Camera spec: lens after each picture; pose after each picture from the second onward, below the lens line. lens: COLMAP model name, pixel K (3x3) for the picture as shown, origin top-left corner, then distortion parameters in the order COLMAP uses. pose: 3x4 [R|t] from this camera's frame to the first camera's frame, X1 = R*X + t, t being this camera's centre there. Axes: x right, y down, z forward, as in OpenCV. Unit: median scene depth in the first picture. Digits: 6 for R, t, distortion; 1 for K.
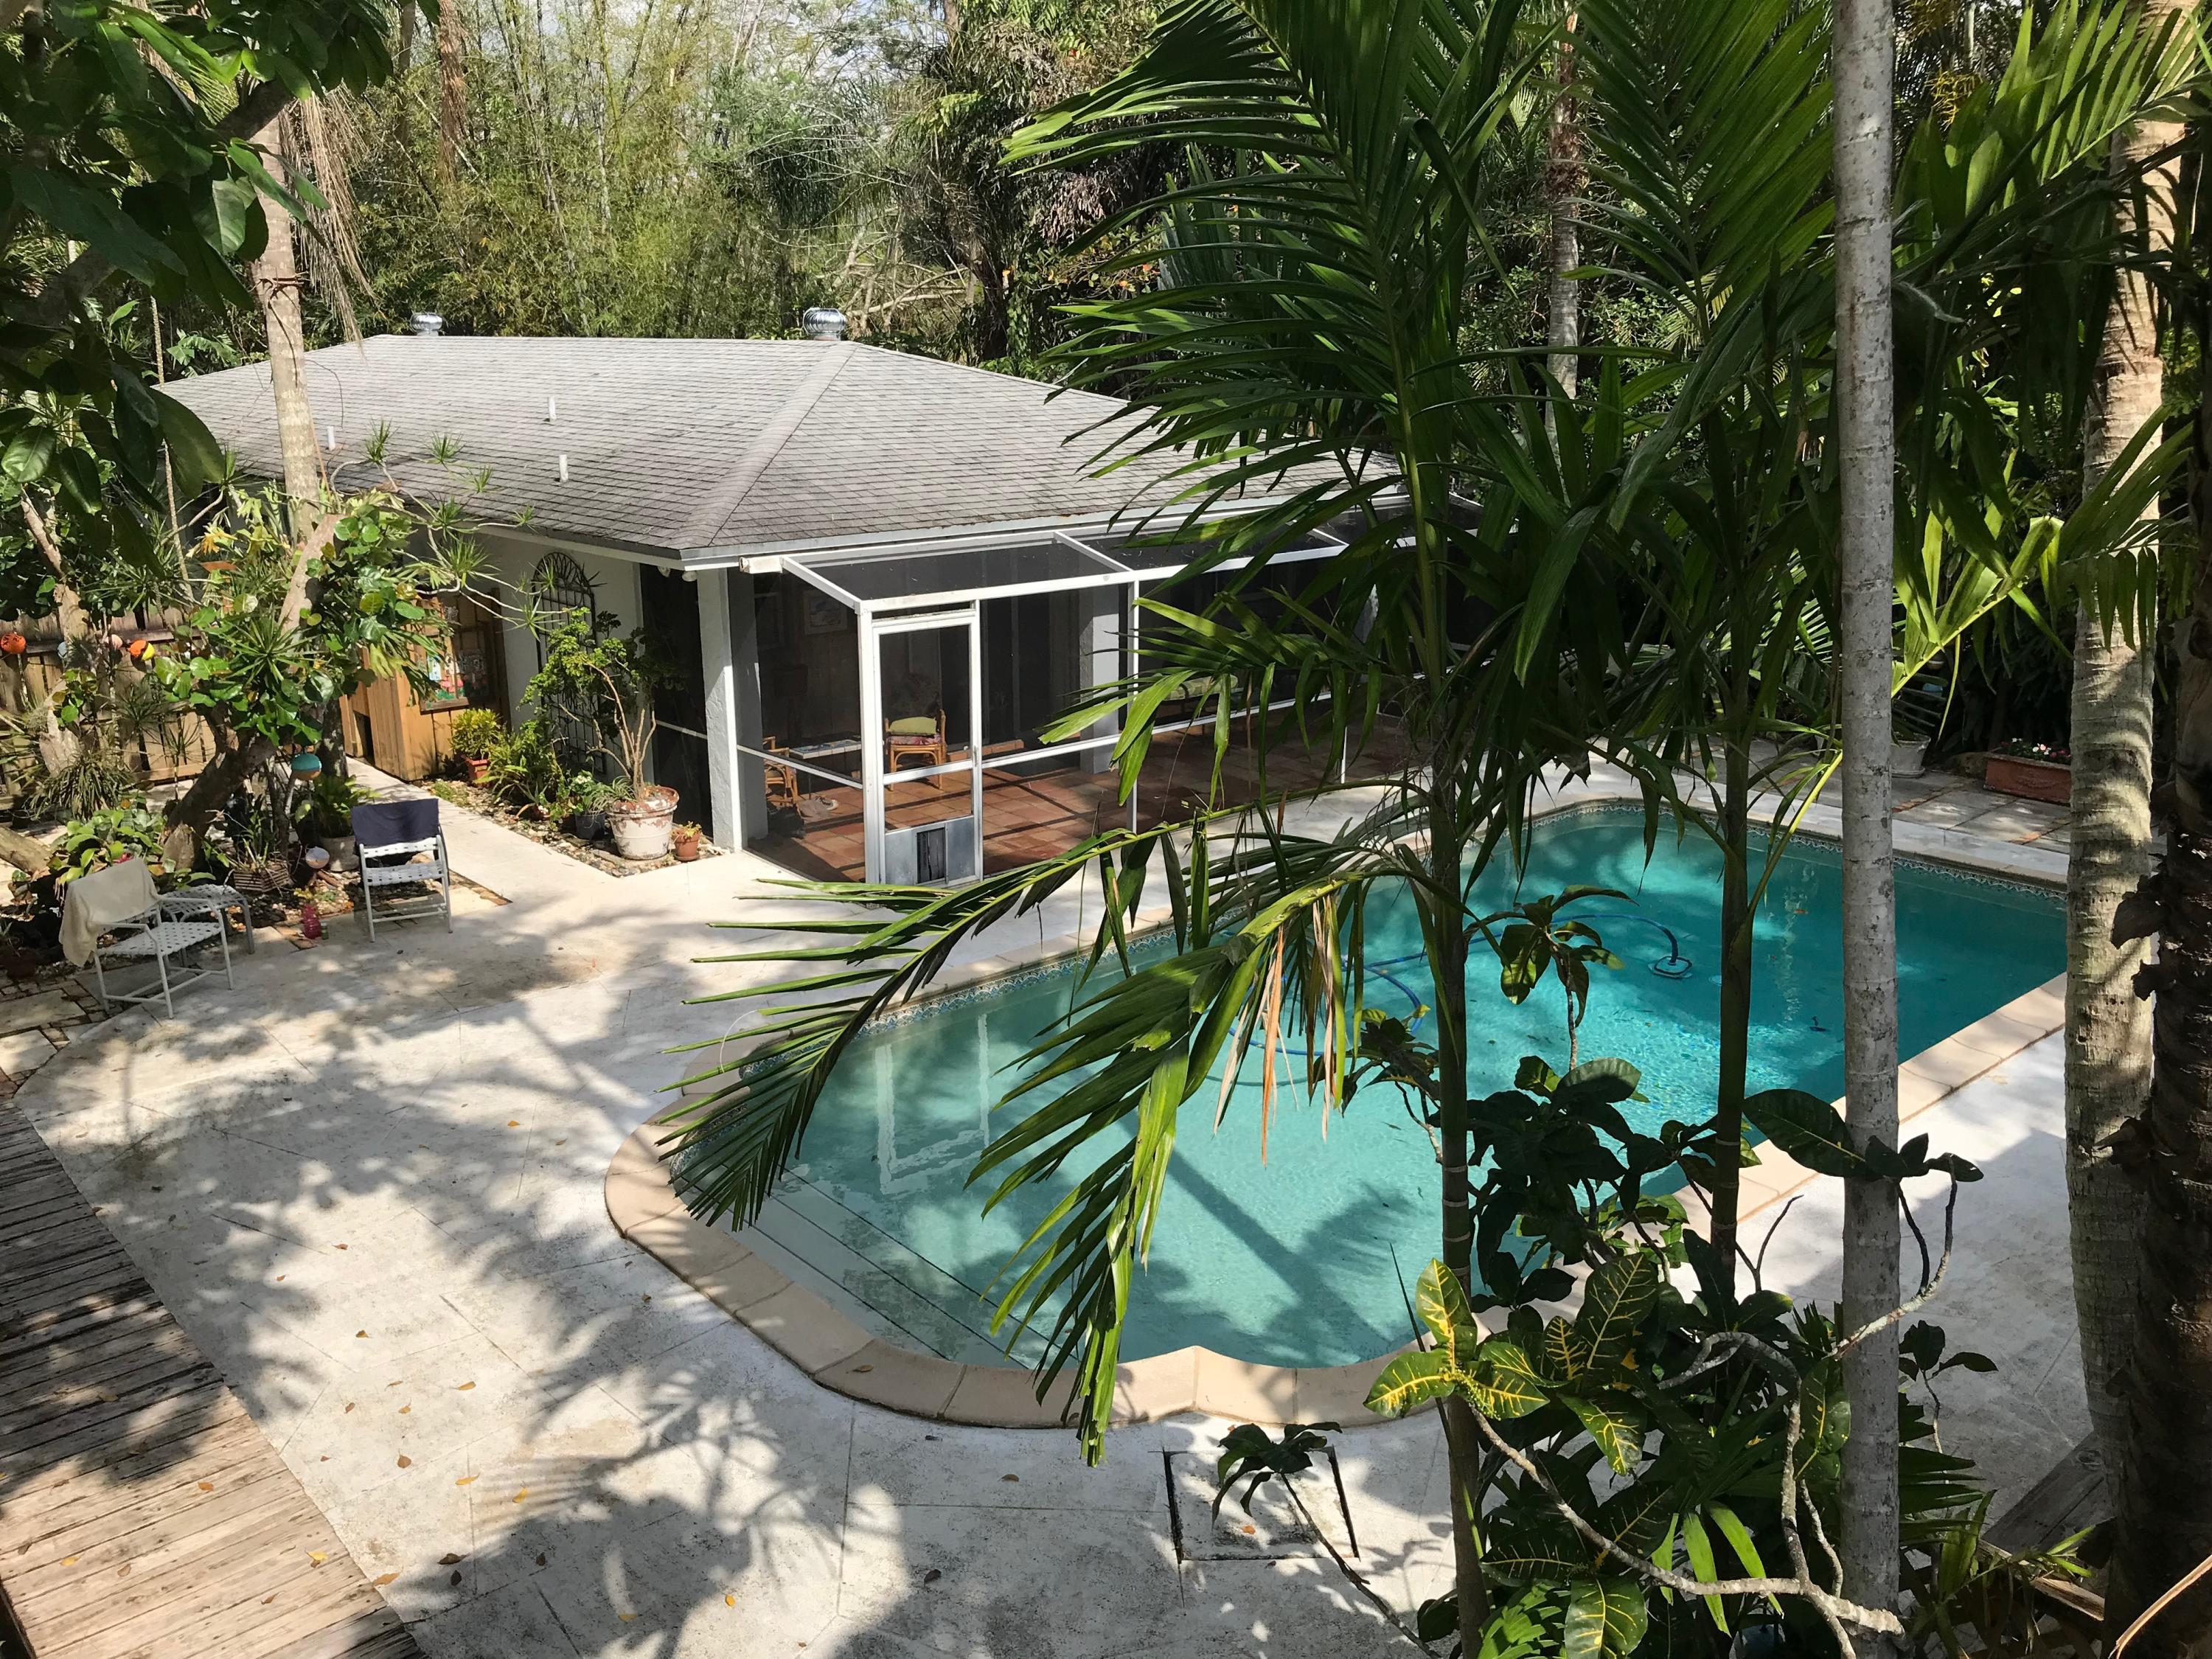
lens RADIAL K [[1845.1, 0, 1107.7], [0, 1845.1, 836.6], [0, 0, 1]] dist [0.002926, -0.002355]
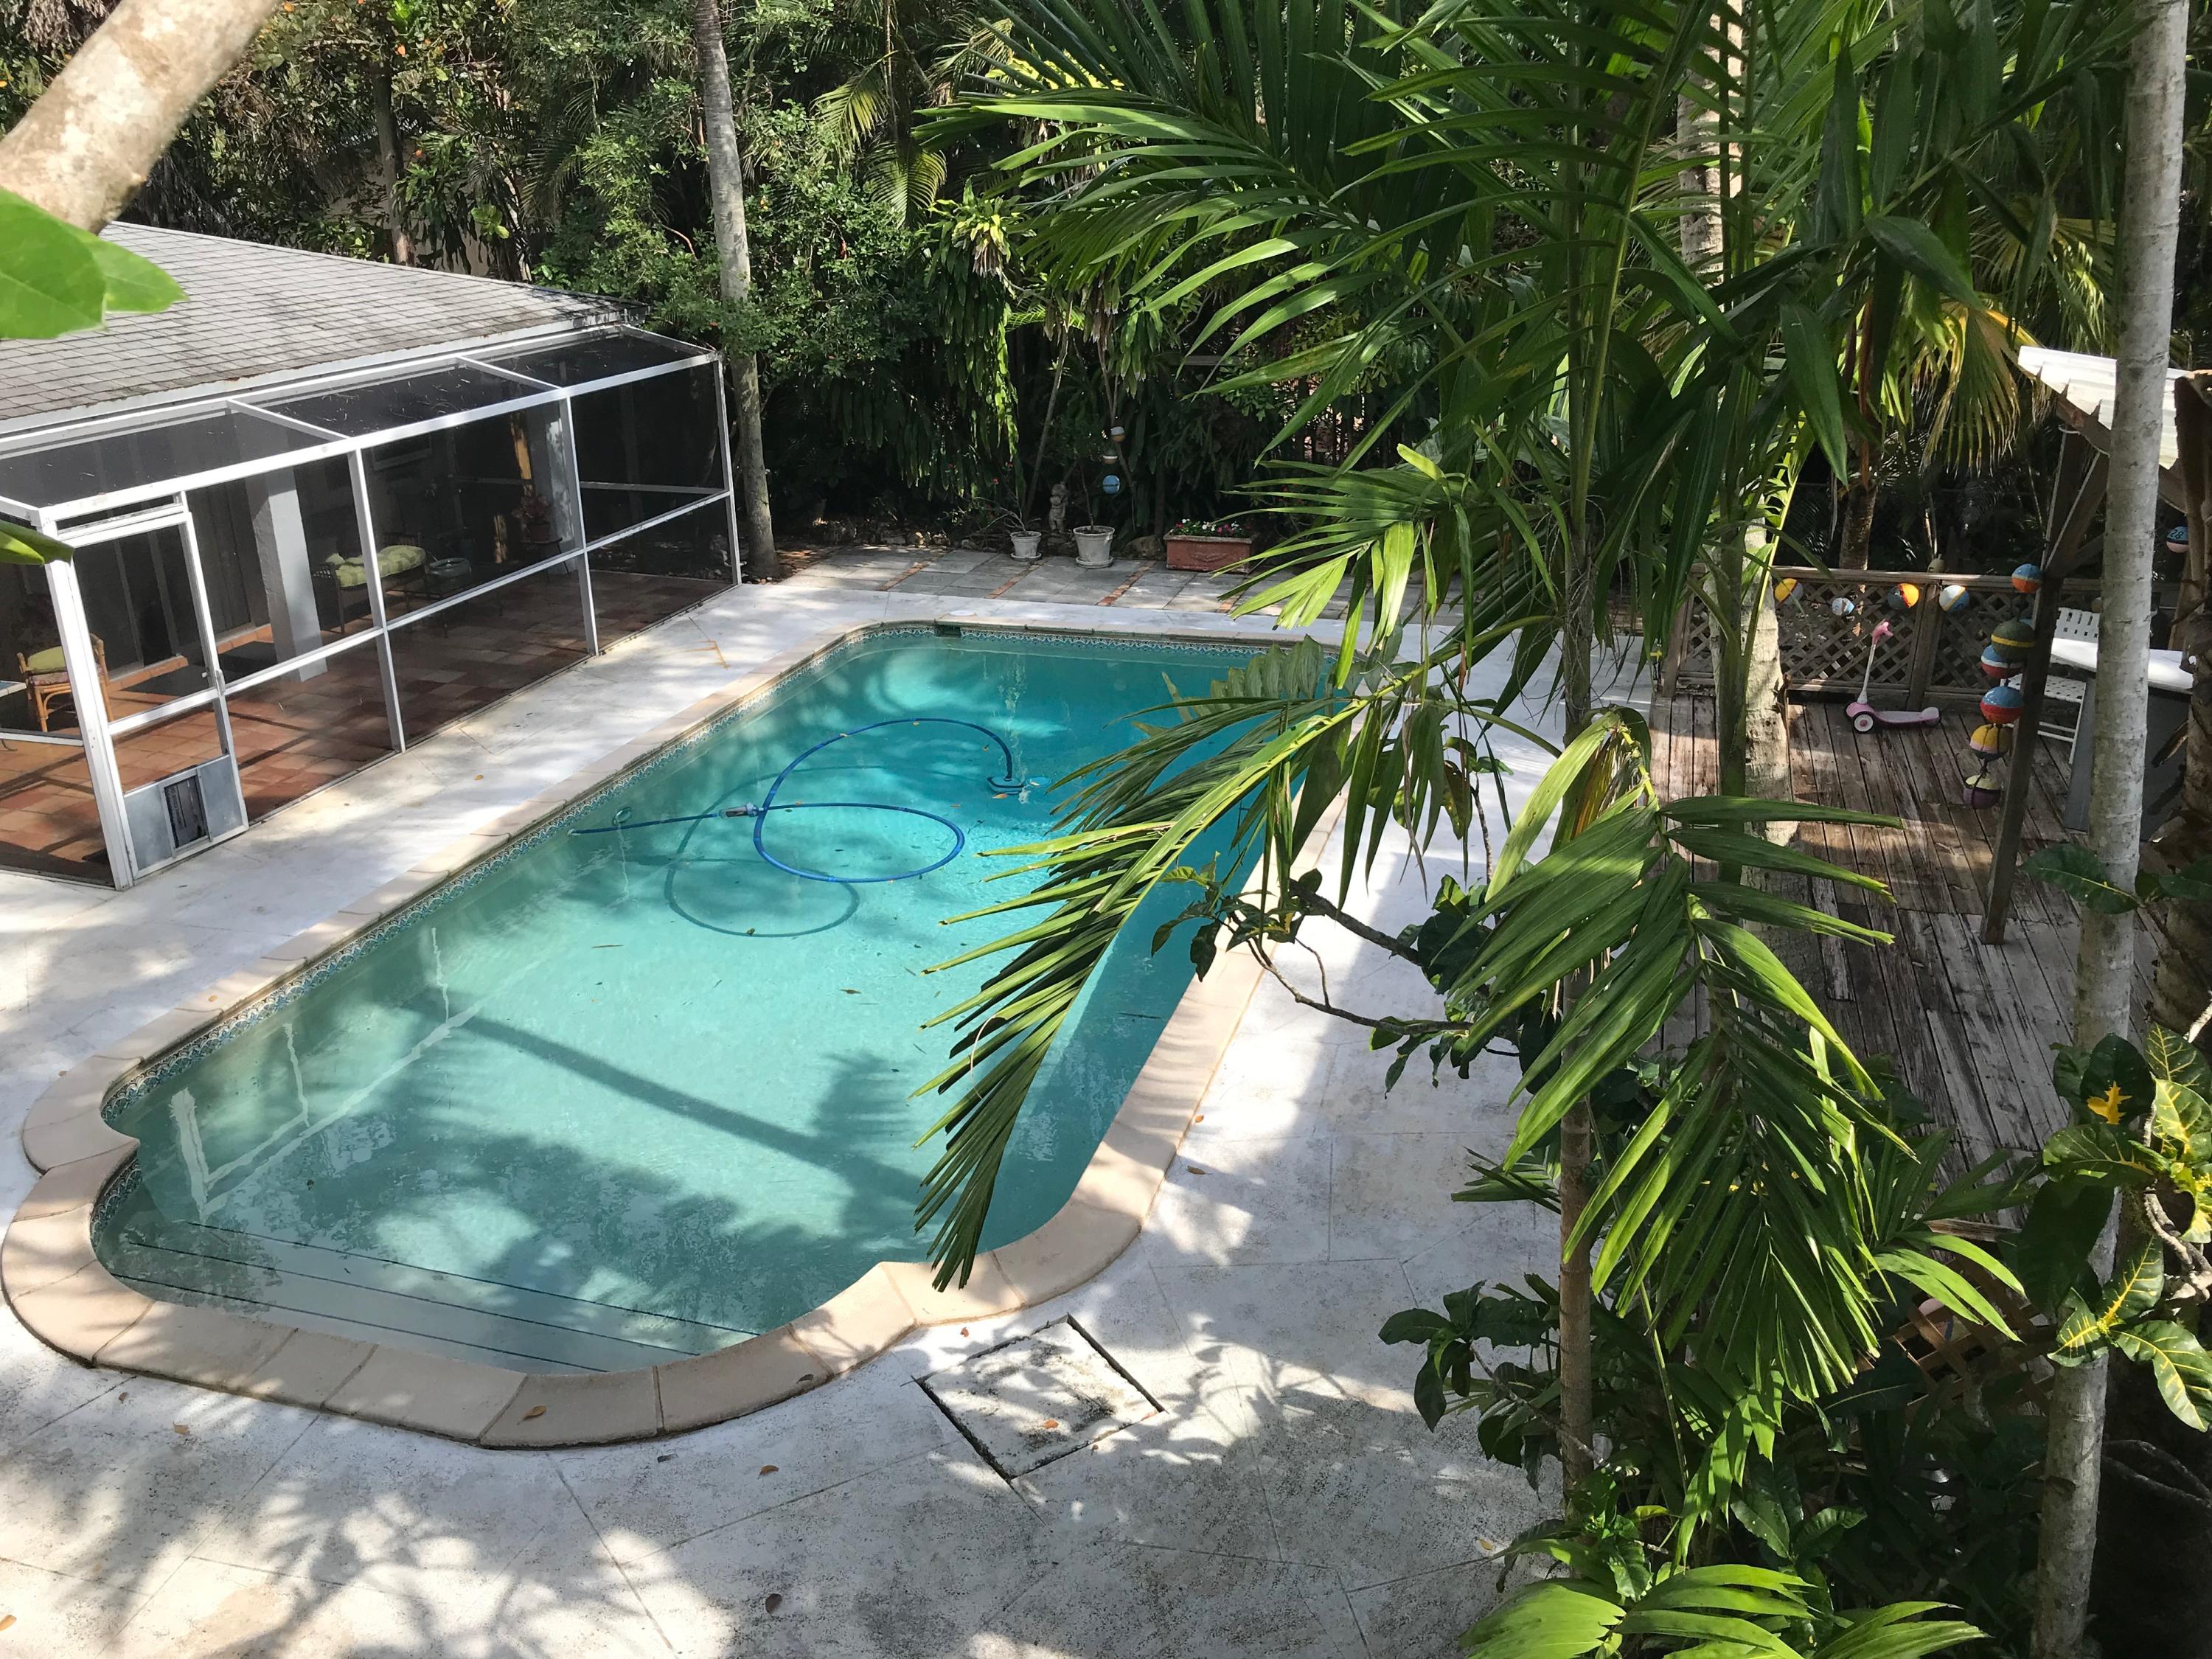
lens RADIAL K [[1845.1, 0, 1110.2], [0, 1845.1, 833.4], [0, 0, 1]] dist [0.002926, -0.002355]
pose [[0.849612, -0.198035, 0.488816, -0.157100], [0.154552, 0.979625, 0.128250, -0.022277], [-0.504255, -0.033415, 0.862908, 0.086700]]
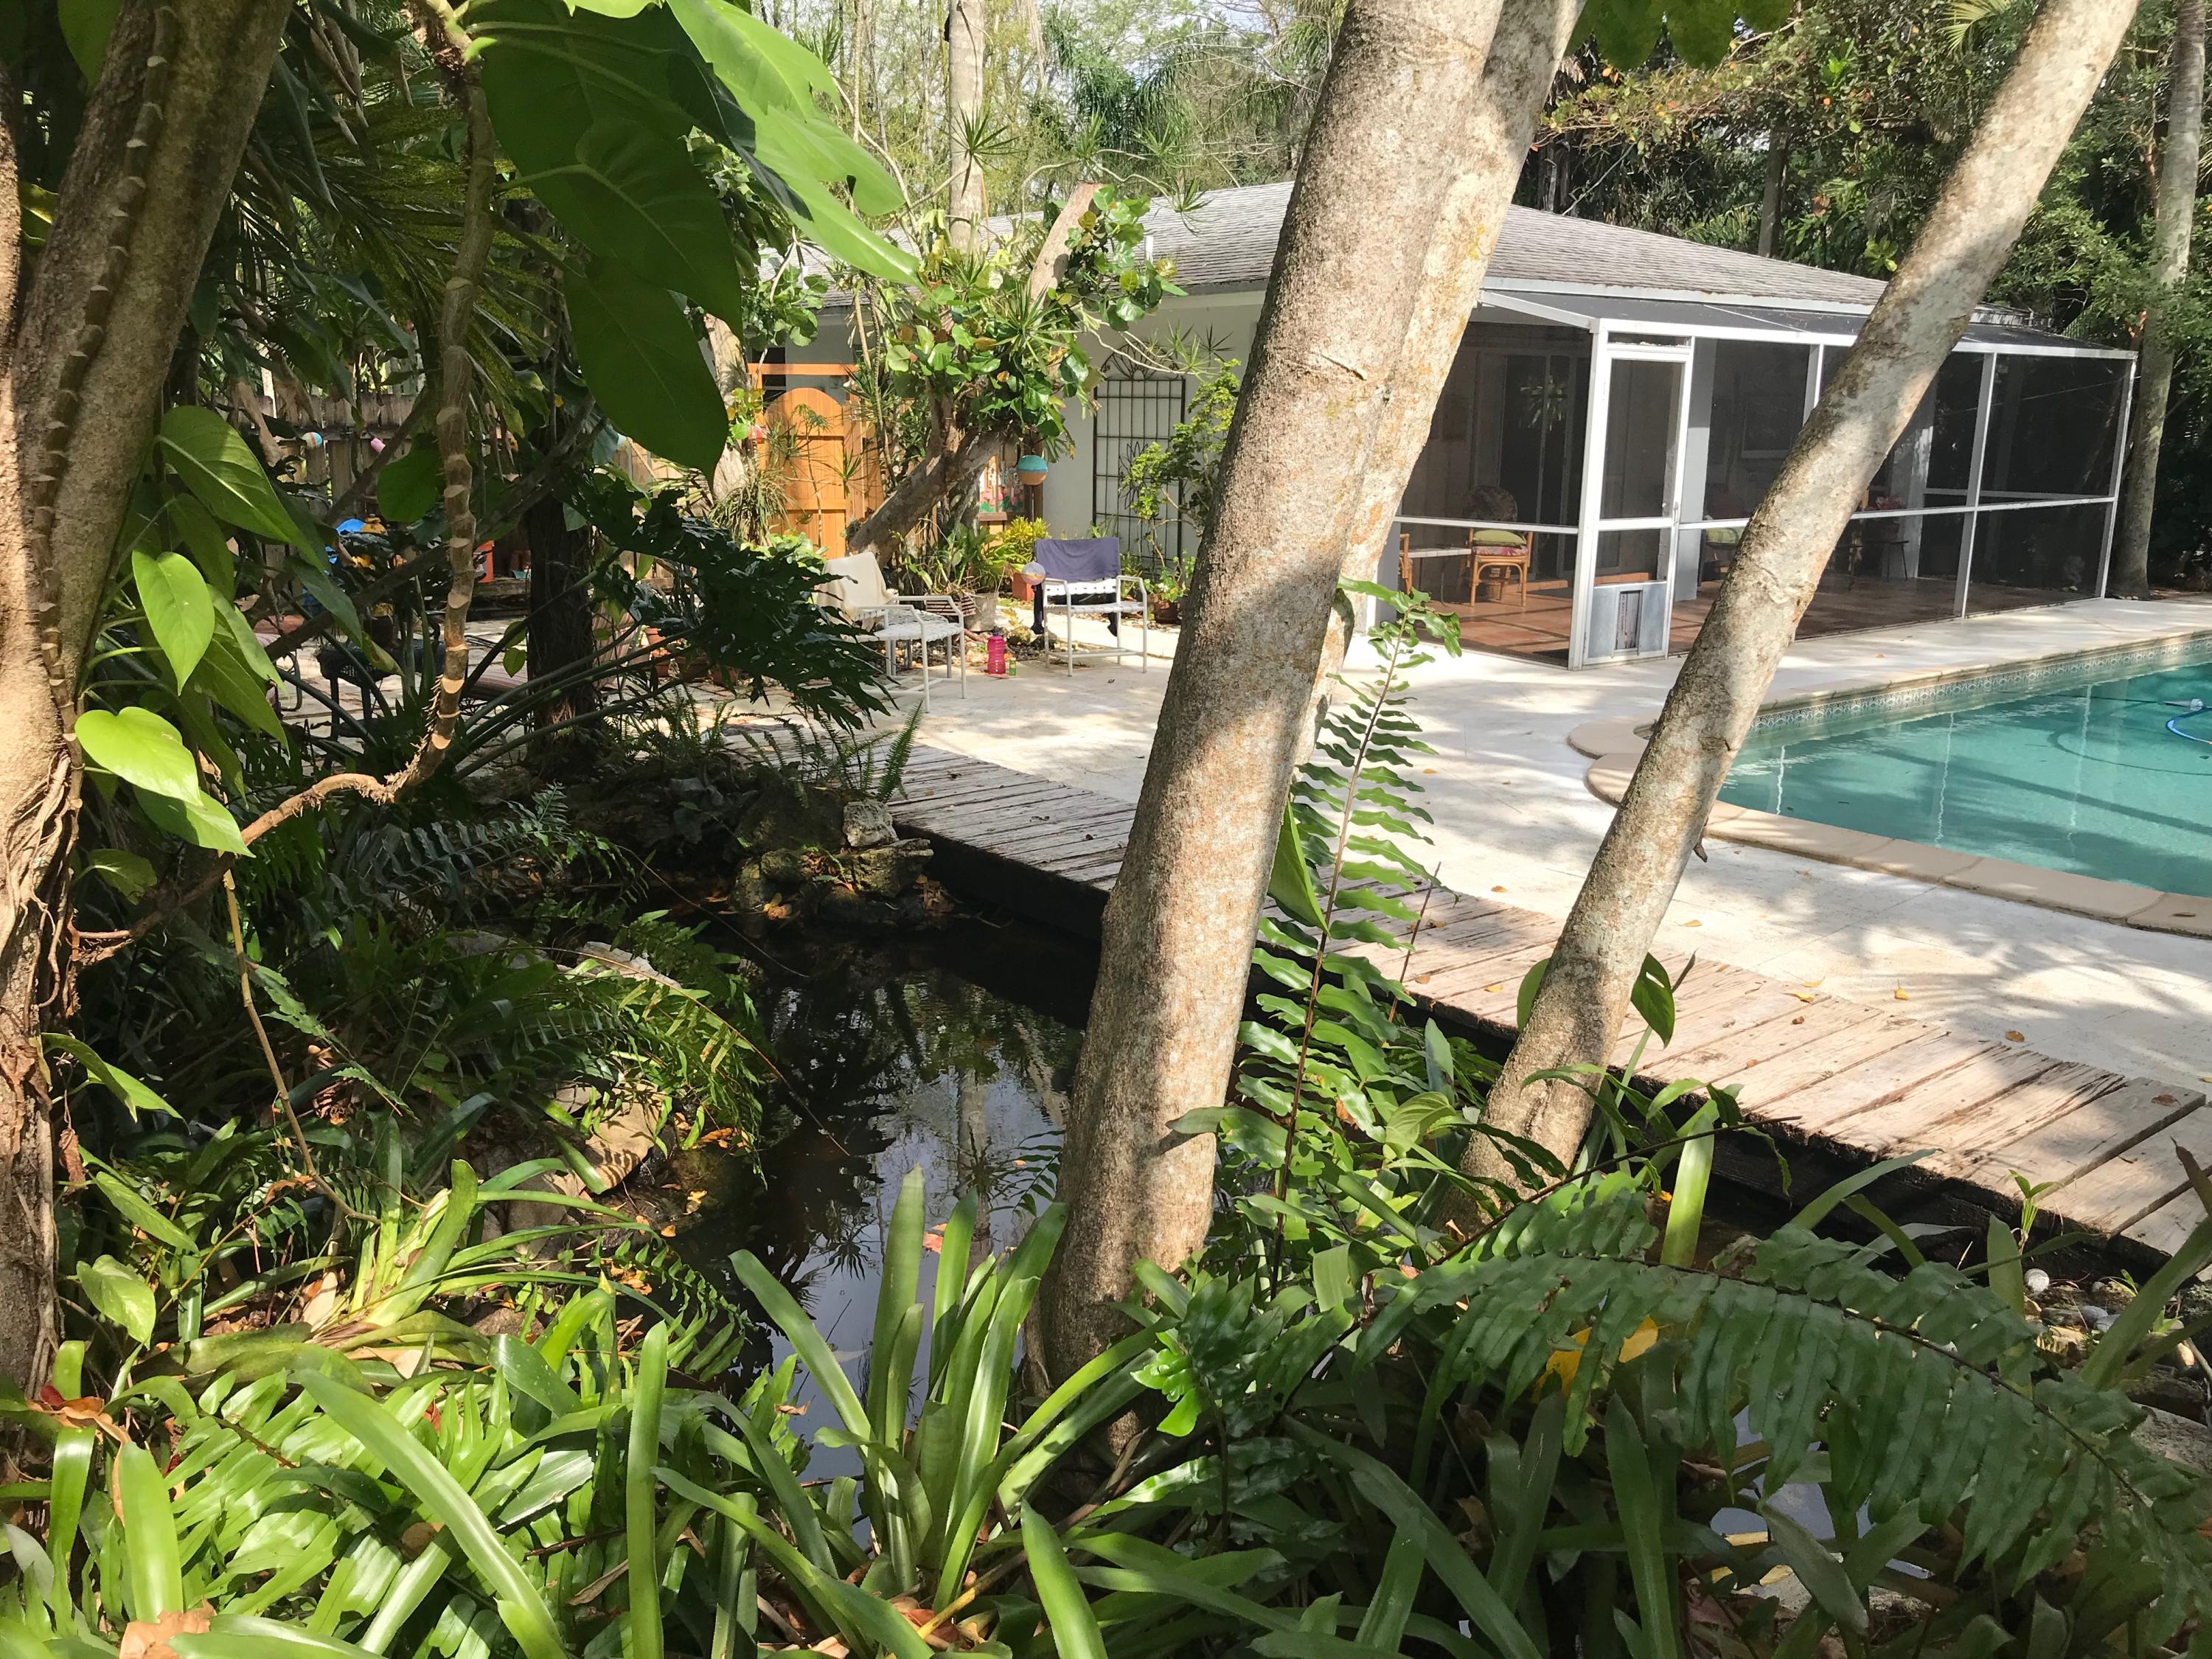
lens RADIAL K [[1845.1, 0, 1064.6], [0, 1845.1, 852.6], [0, 0, 1]] dist [0.002926, -0.002355]
pose [[0.998342, 0.020785, -0.053686, -0.341332], [-0.022709, 0.999112, -0.035478, 0.173359], [0.052901, 0.036638, 0.997927, 0.085696]]
